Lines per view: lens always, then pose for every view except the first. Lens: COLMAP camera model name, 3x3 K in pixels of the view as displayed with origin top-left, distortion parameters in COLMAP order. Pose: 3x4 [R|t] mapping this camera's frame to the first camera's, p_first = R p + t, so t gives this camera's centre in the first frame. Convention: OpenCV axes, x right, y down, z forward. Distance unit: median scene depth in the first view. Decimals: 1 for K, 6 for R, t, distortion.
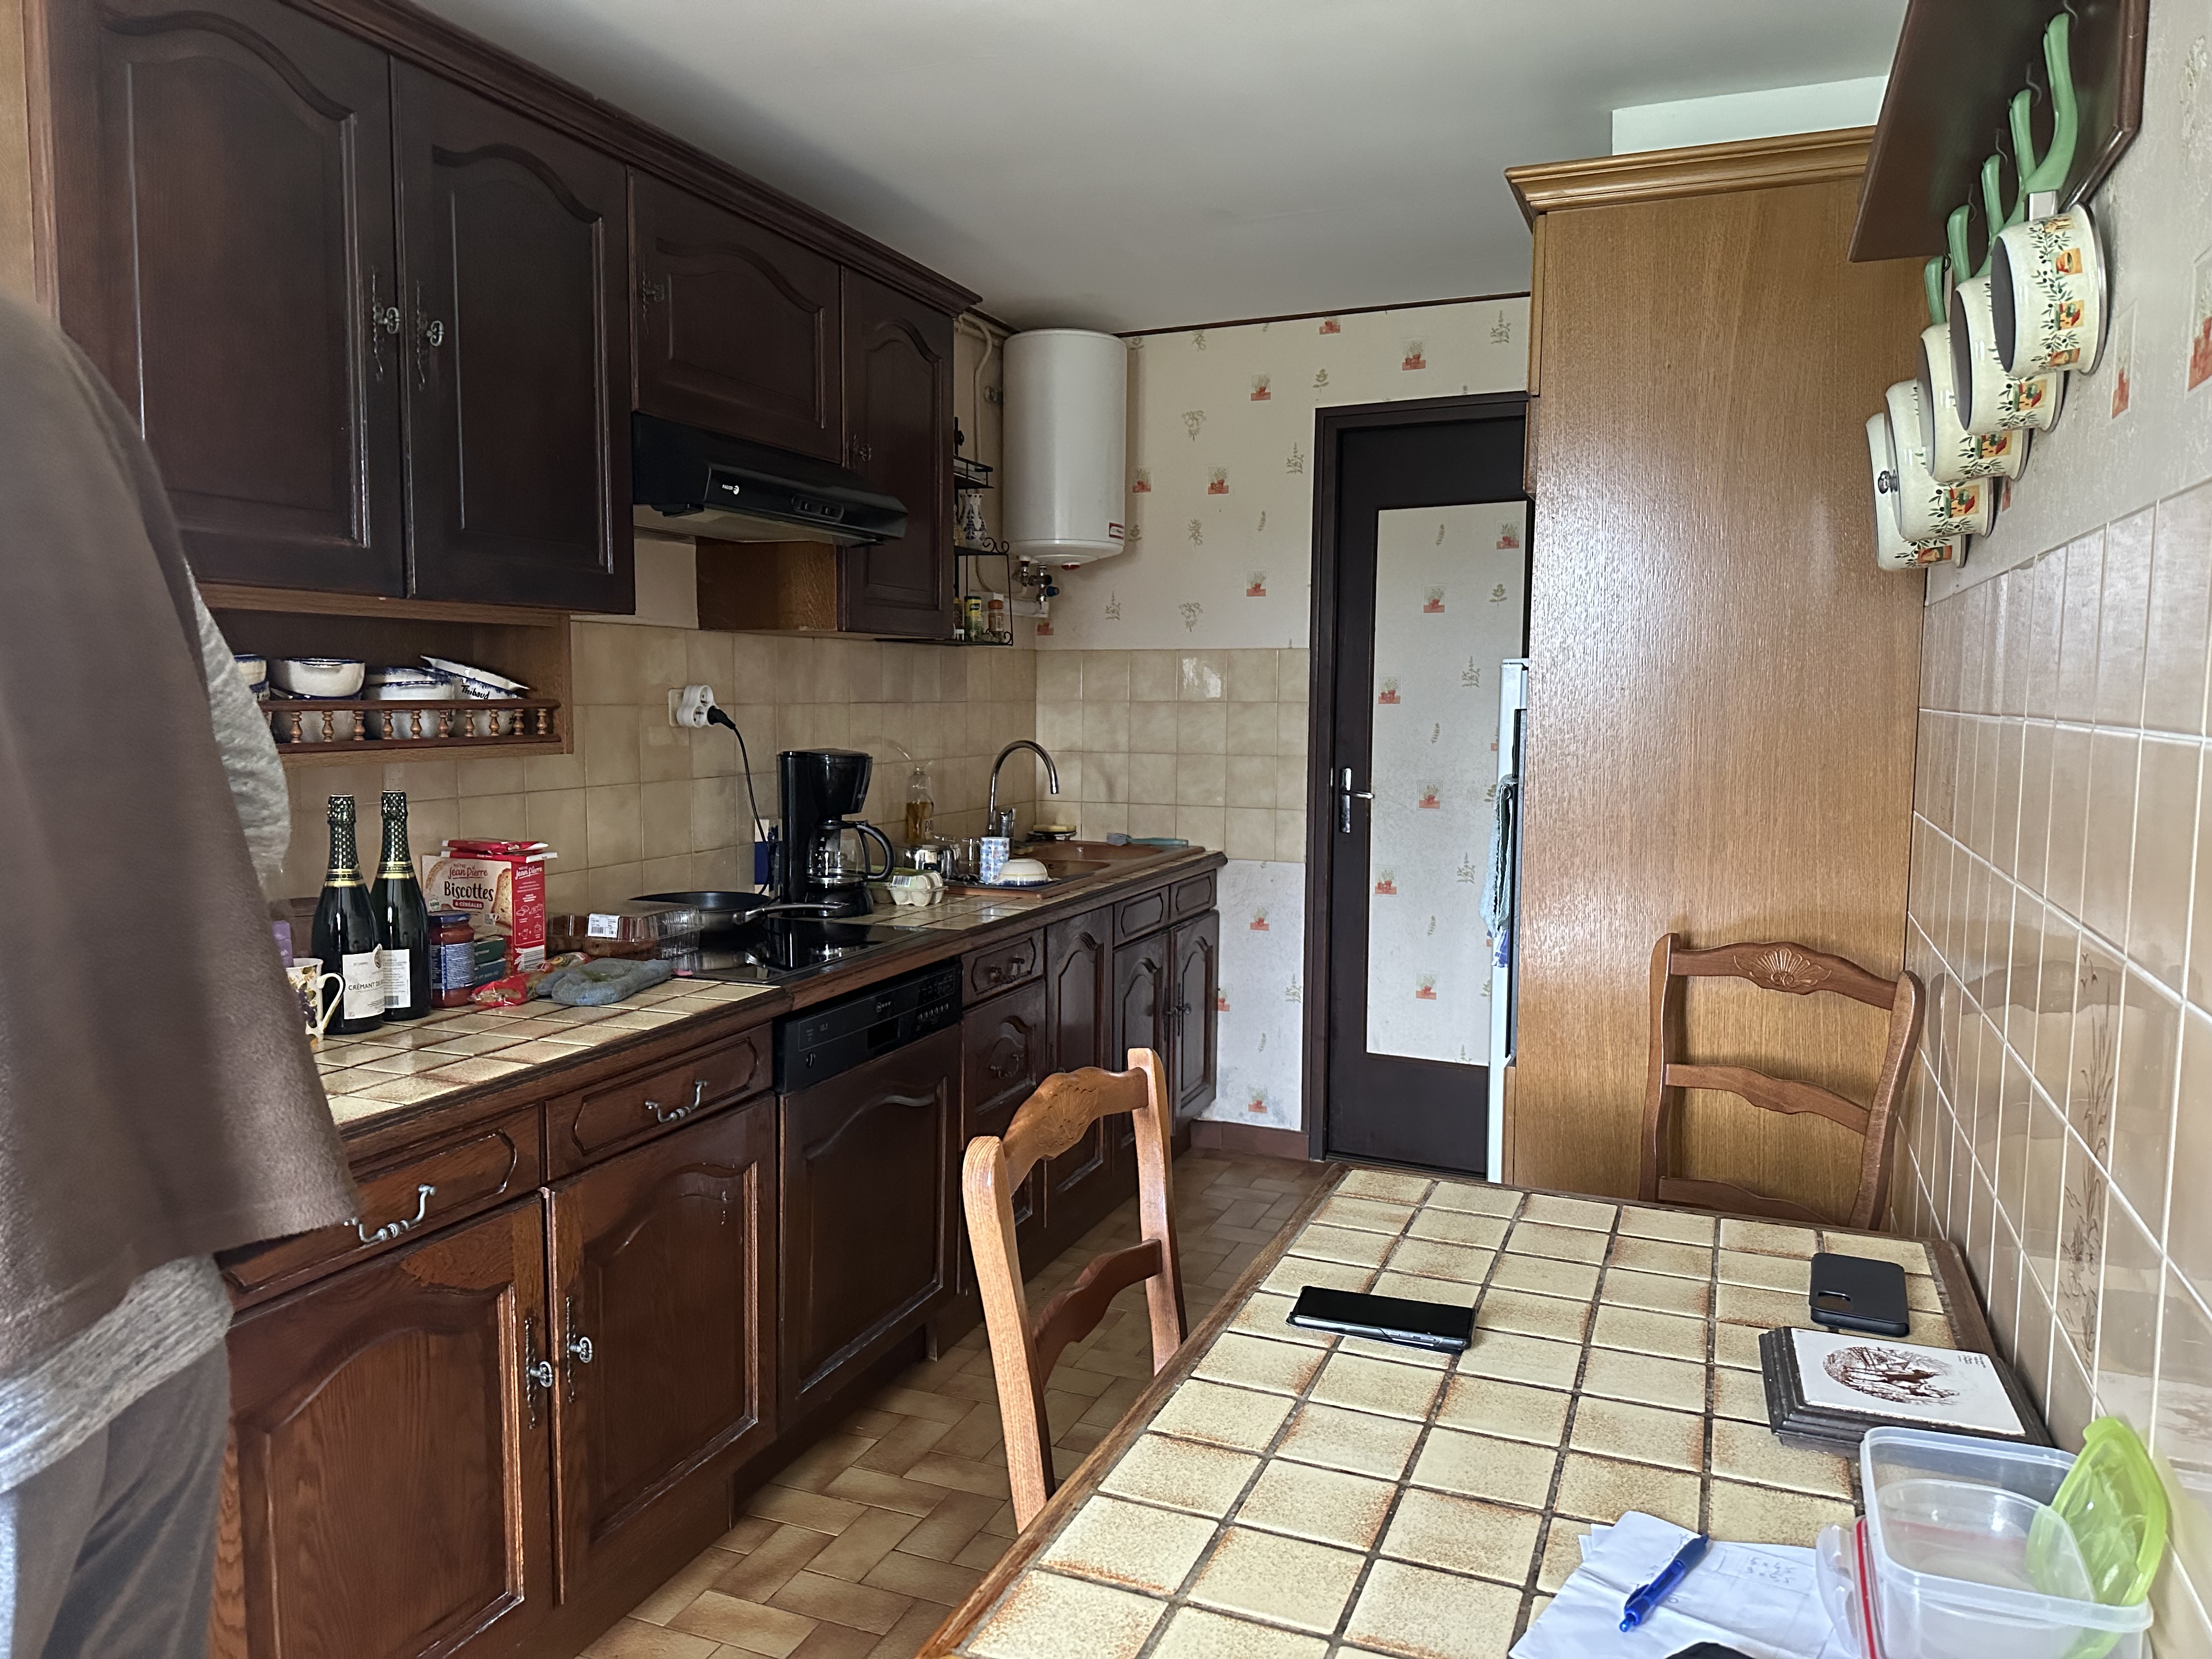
lens RADIAL K [[1532.6, 0, 1101.8], [0, 1532.6, 838.4], [0, 0, 1]] dist [0.071768, -0.033779]
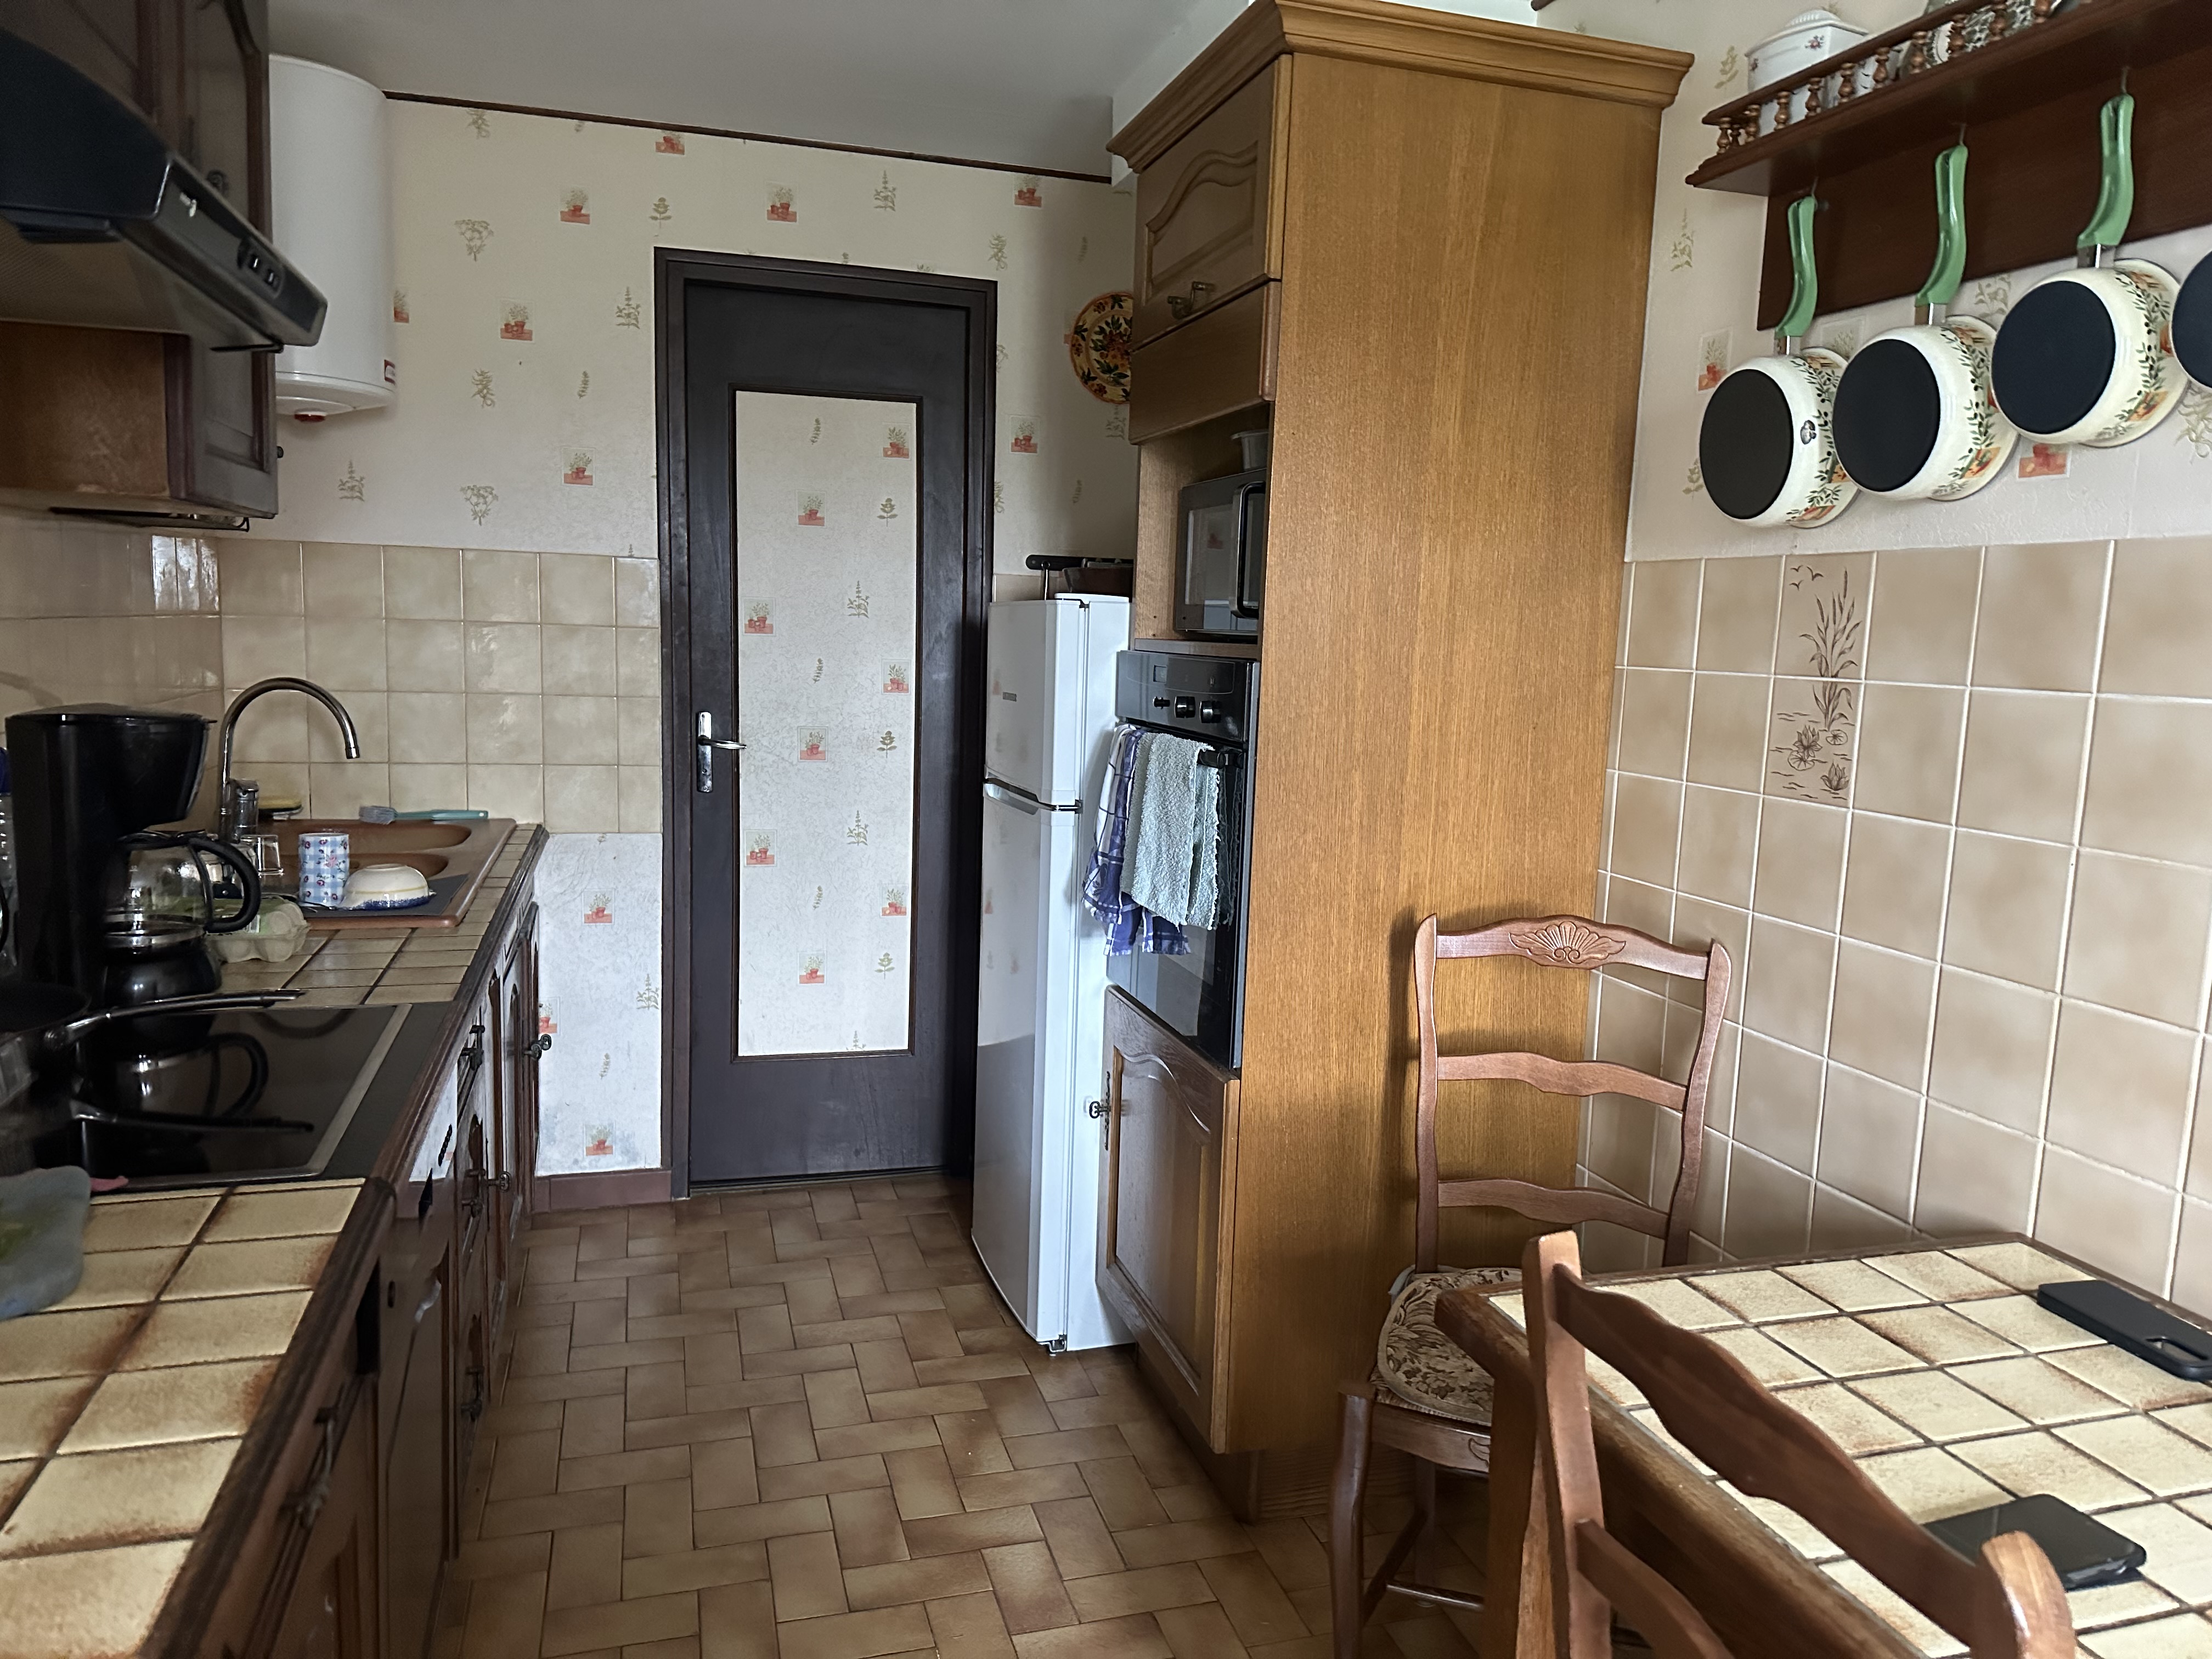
lens RADIAL K [[1532.6, 0, 1115.7], [0, 1532.6, 829.2], [0, 0, 1]] dist [0.071768, -0.033779]
pose [[0.769561, -0.061950, 0.635561, -0.335888], [0.030734, 0.997723, 0.060037, -0.046214], [-0.637833, -0.026669, 0.769713, 0.419565]]
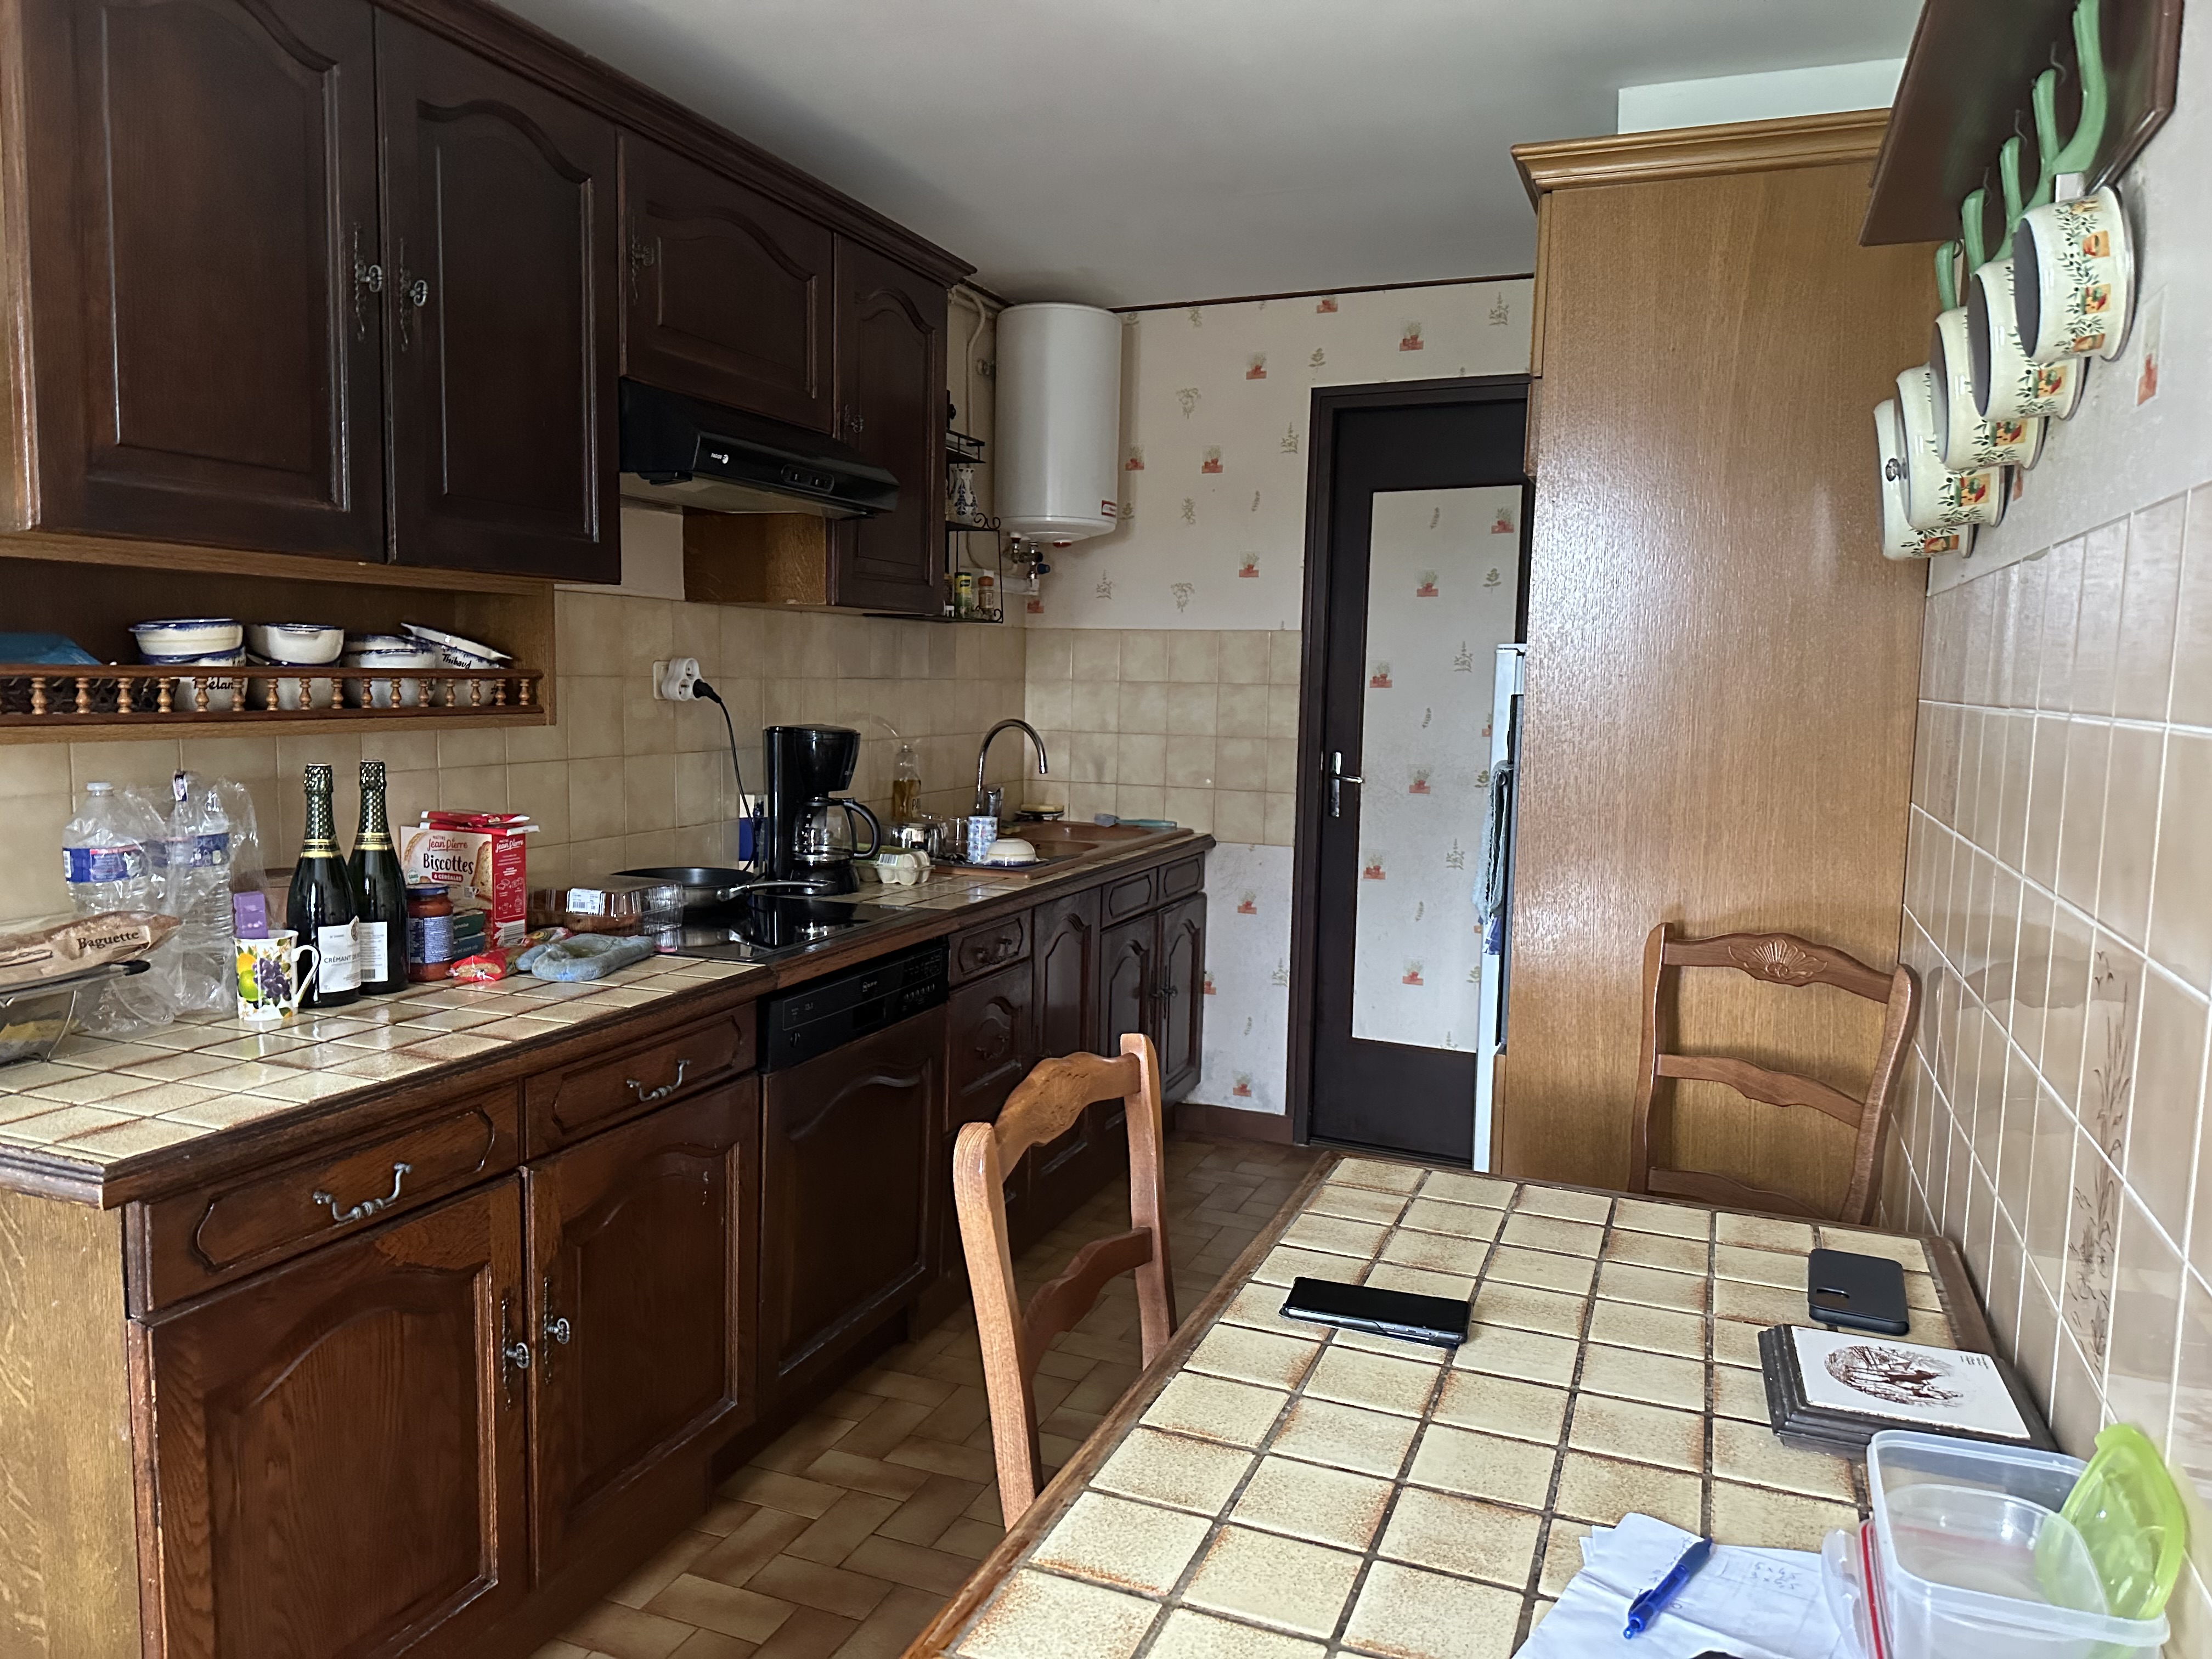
lens RADIAL K [[1532.6, 0, 1102.5], [0, 1532.6, 834.4], [0, 0, 1]] dist [0.071768, -0.033779]
pose [[0.999837, 0.013878, 0.011535, -0.005261], [-0.013997, 0.999850, 0.010246, -0.000460], [-0.011391, -0.010406, 0.999881, 0.012142]]
